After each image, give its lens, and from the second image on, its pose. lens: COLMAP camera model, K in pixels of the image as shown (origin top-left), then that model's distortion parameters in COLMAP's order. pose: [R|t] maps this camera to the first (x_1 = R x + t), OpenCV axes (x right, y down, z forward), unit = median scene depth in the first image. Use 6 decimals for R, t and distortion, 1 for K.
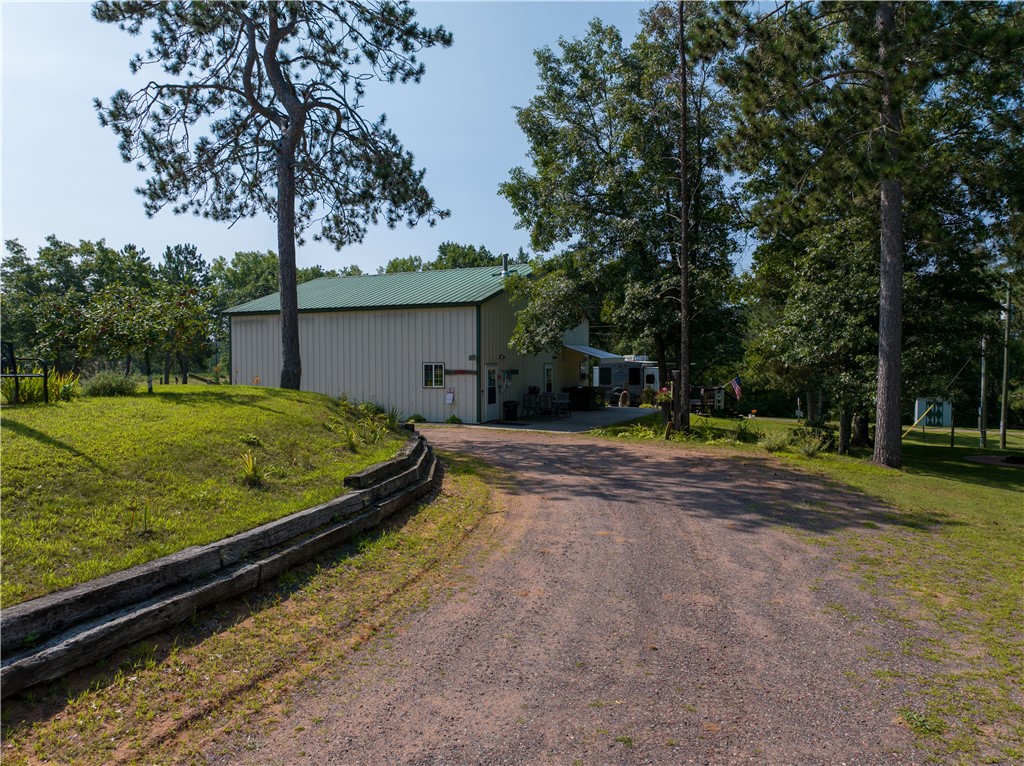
lens RADIAL K [[724.2, 0, 508.1], [0, 724.2, 381.6], [0, 0, 1]] dist [-0.042083, 0.004131]
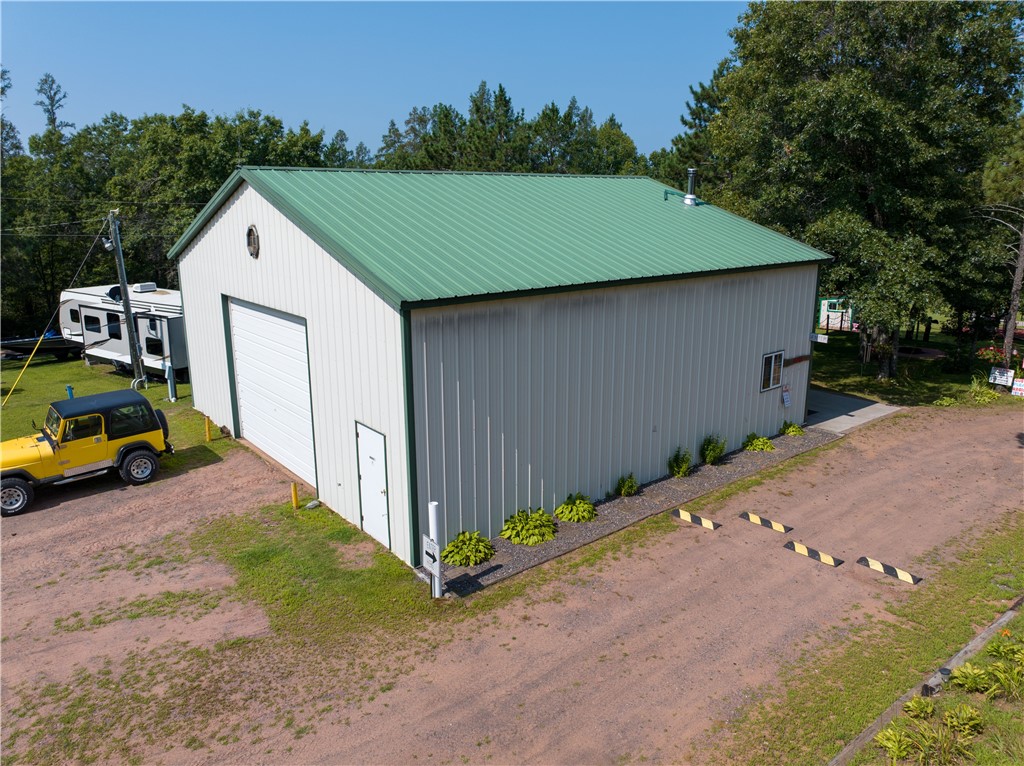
lens RADIAL K [[724.2, 0, 508.1], [0, 724.2, 381.6], [0, 0, 1]] dist [-0.042083, 0.004131]
pose [[0.420767, -0.217858, 0.880621, -0.791298], [0.022790, 0.972968, 0.229815, -0.156833], [-0.906882, -0.076630, 0.414358, 0.945549]]
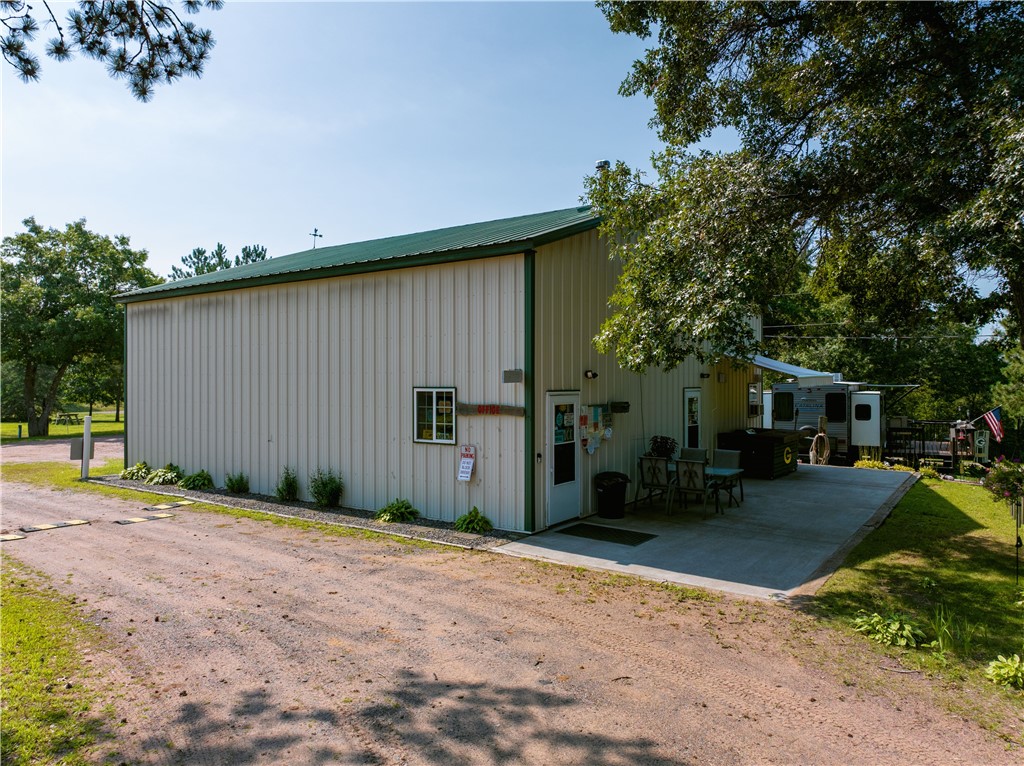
lens RADIAL K [[724.2, 0, 508.1], [0, 724.2, 381.6], [0, 0, 1]] dist [-0.042083, 0.004131]
pose [[0.985461, 0.002148, -0.169891, 0.017786], [-0.006227, 0.999705, -0.023481, -0.019173], [0.169790, 0.024197, 0.985183, 0.567038]]
